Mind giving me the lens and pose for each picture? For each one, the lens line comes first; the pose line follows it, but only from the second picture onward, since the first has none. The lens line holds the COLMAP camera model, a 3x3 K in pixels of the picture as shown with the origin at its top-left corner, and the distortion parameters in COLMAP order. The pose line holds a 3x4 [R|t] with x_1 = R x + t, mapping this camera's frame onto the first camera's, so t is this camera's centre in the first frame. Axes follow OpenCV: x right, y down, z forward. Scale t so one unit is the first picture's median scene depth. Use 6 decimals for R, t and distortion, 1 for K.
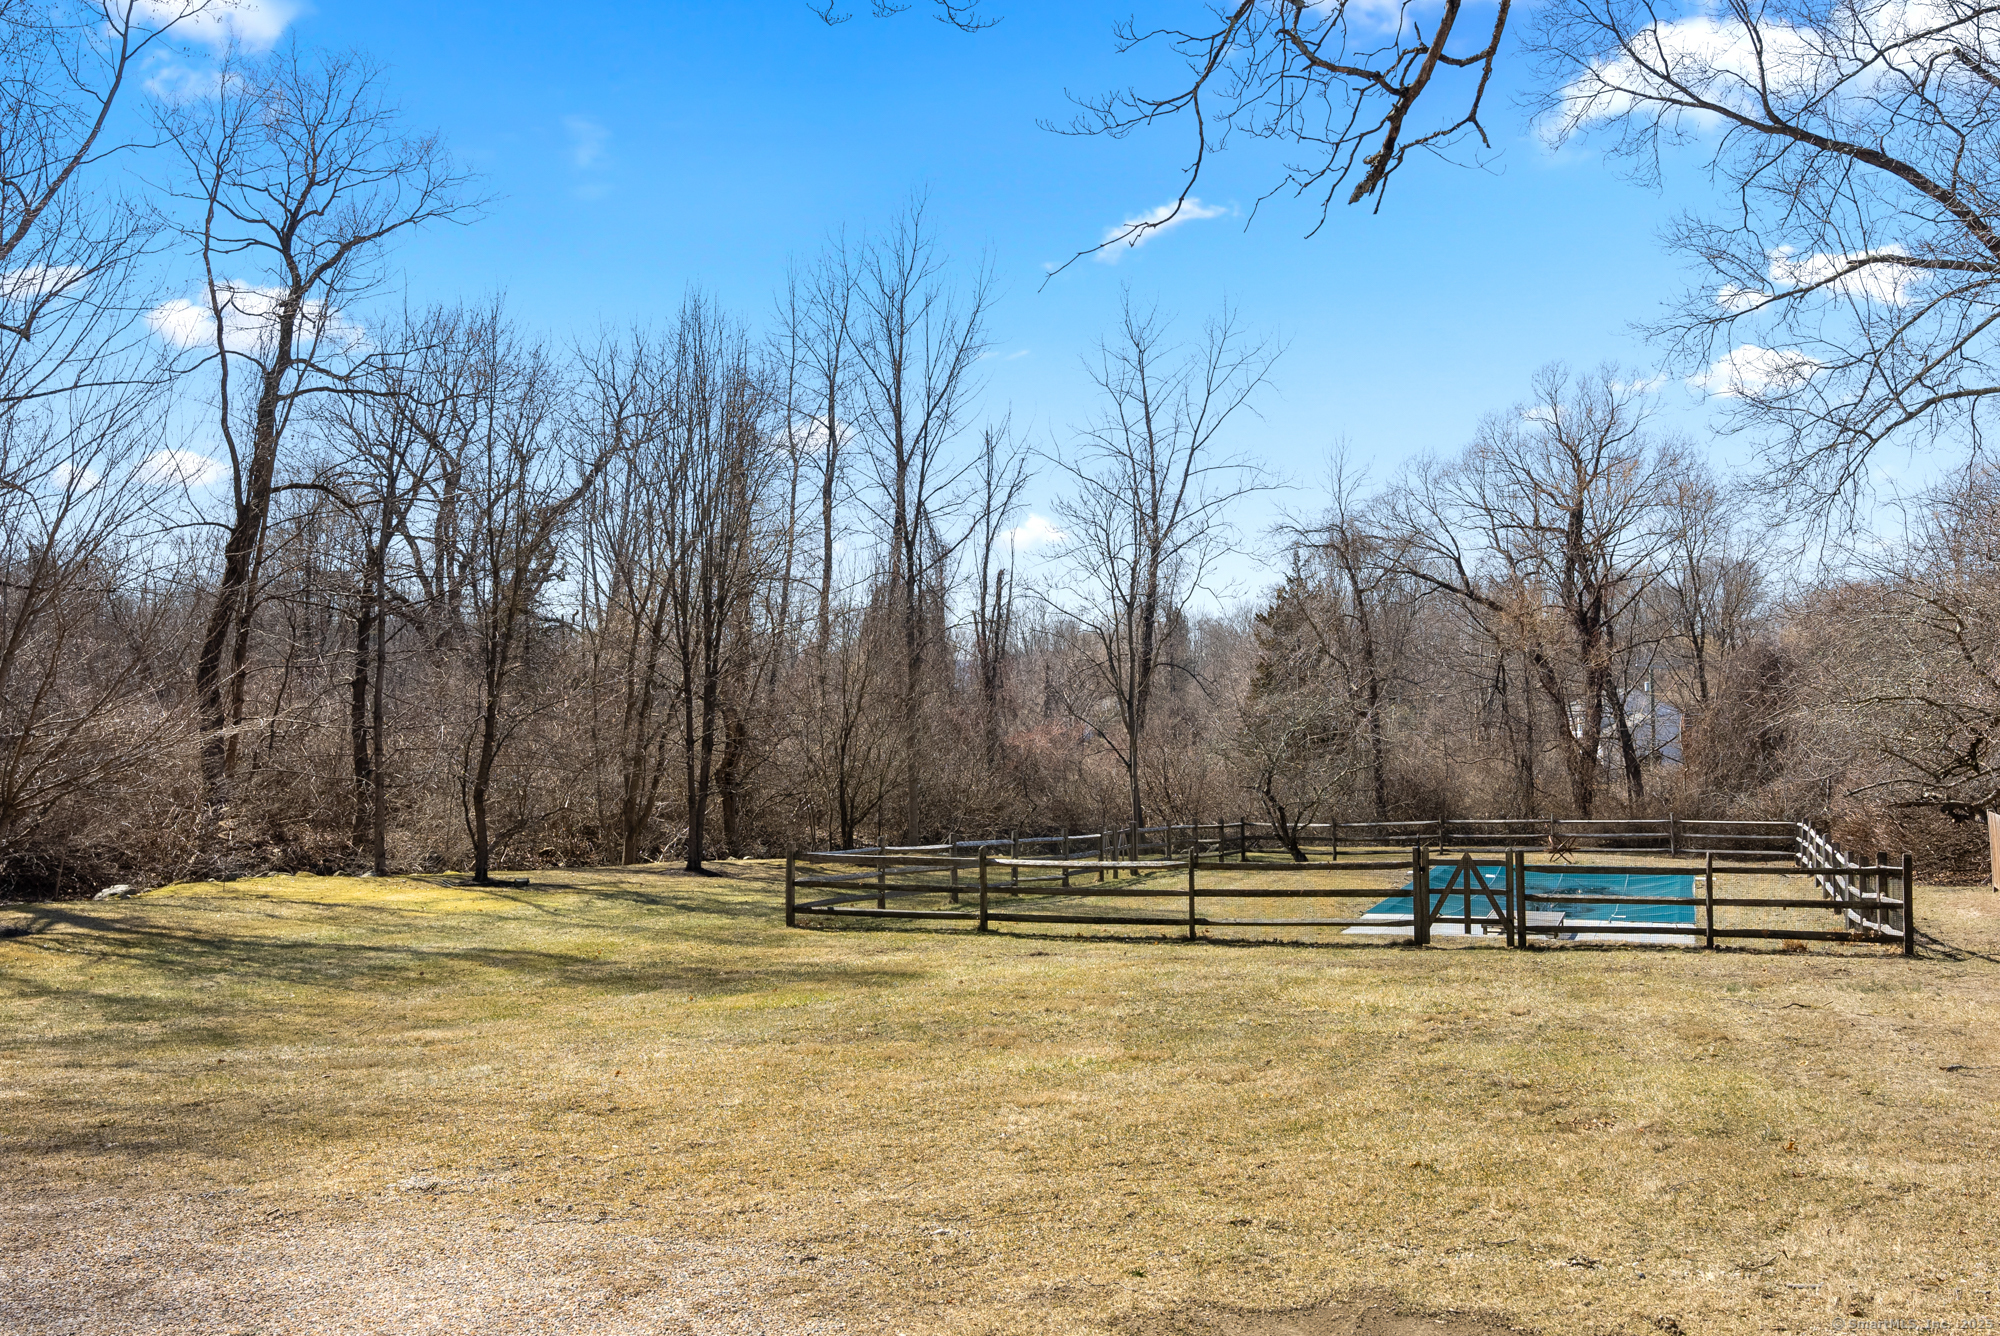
lens RADIAL K [[1853.4, 0, 1001.3], [0, 1853.4, 666.4], [0, 0, 1]] dist [0.012945, 0.000000]
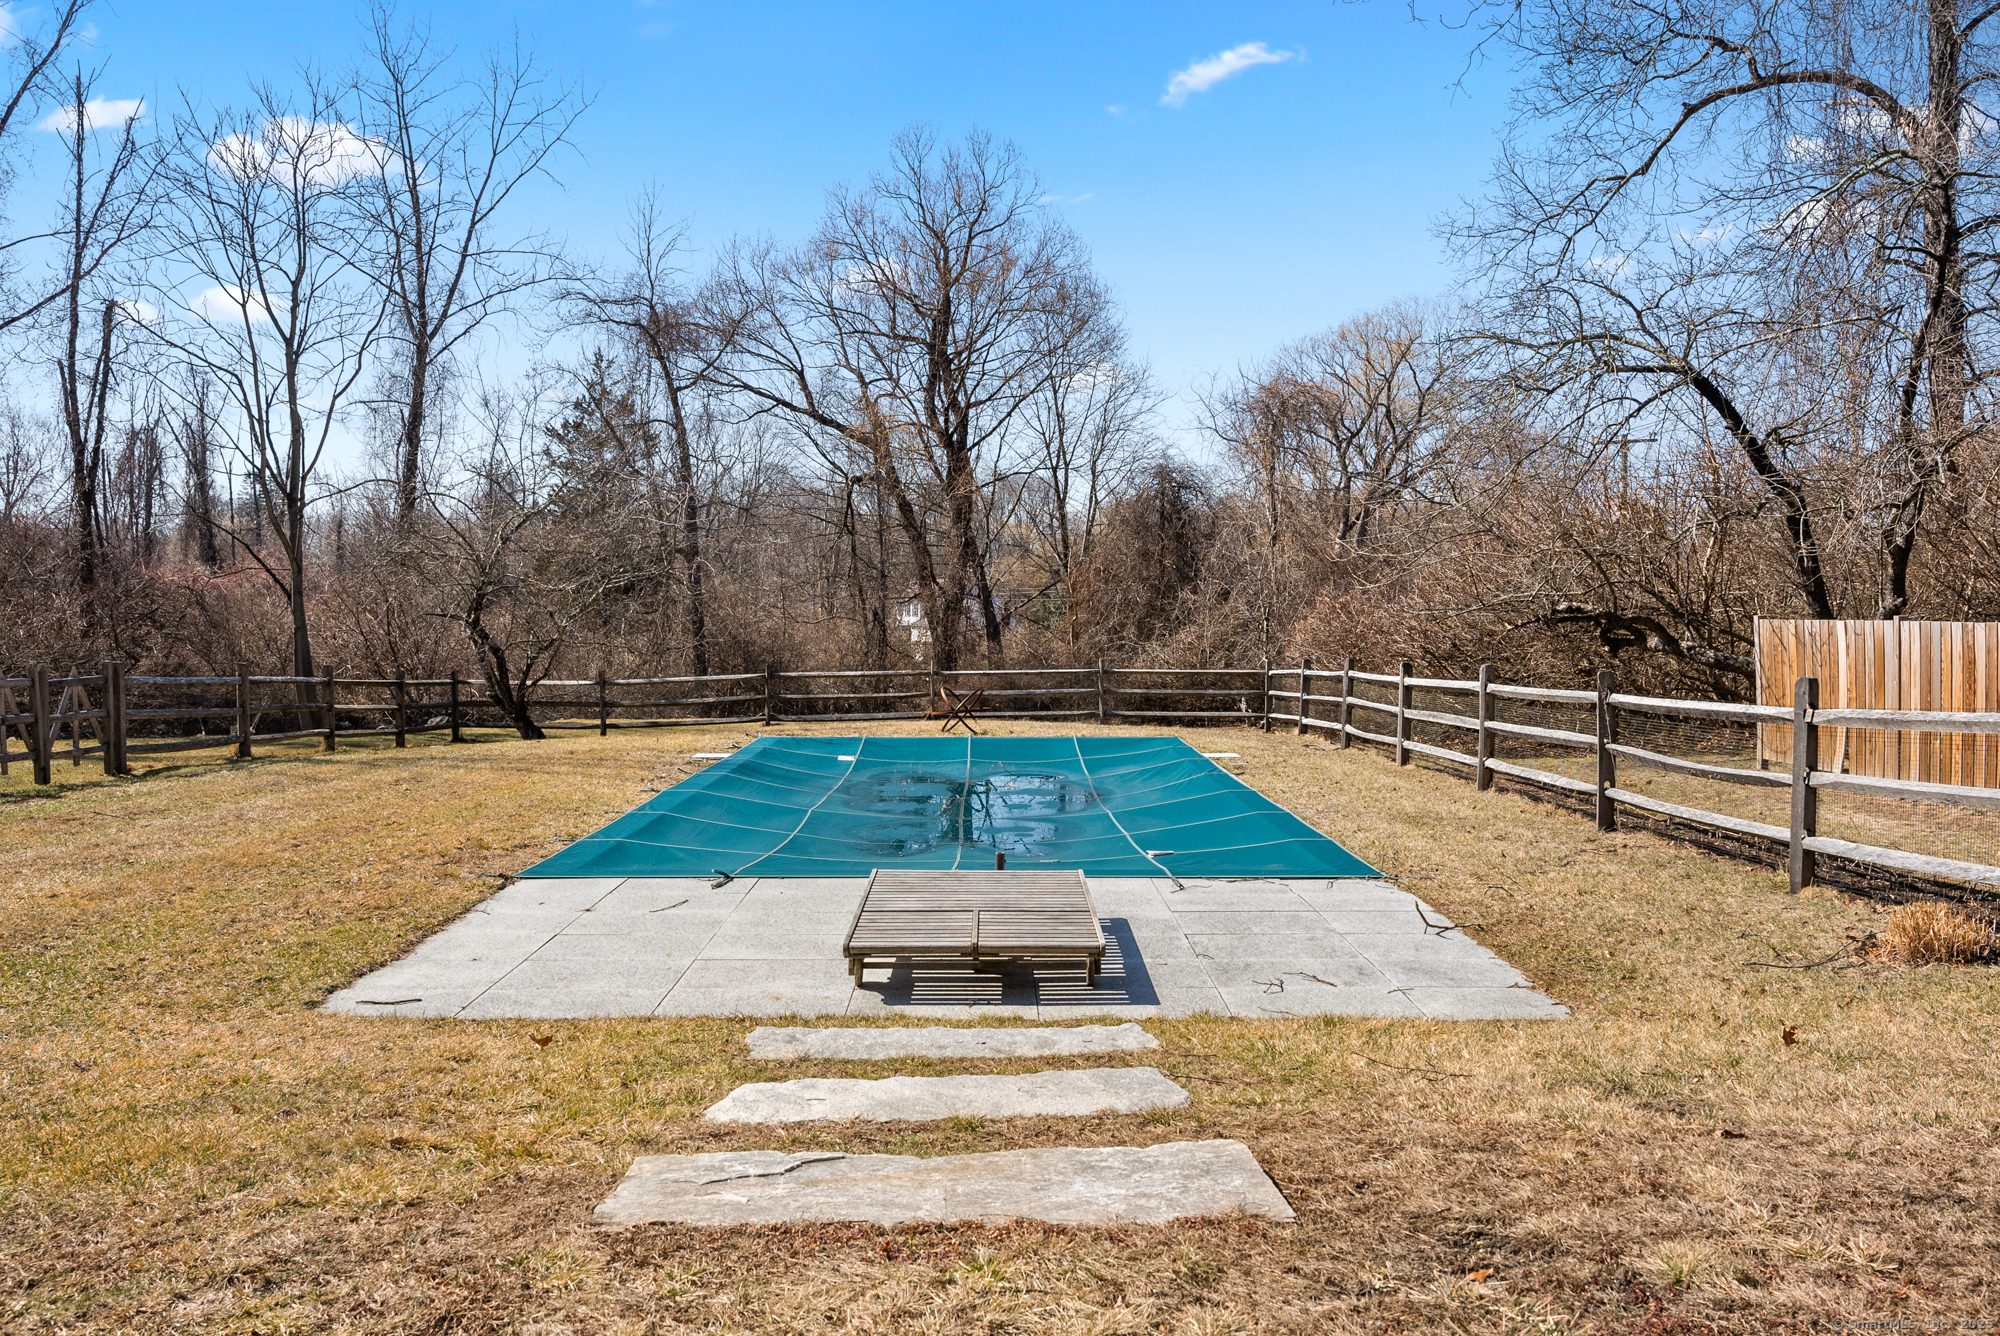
lens RADIAL K [[1550.2, 0, 1001.1], [0, 1550.2, 664.1], [0, 0, 1]] dist [-0.002497, 0.001416]
pose [[0.932388, -0.001261, 0.361457, 0.083688], [-0.018112, 0.998575, 0.050202, 0.036568], [-0.361005, -0.053355, 0.931036, 0.333729]]
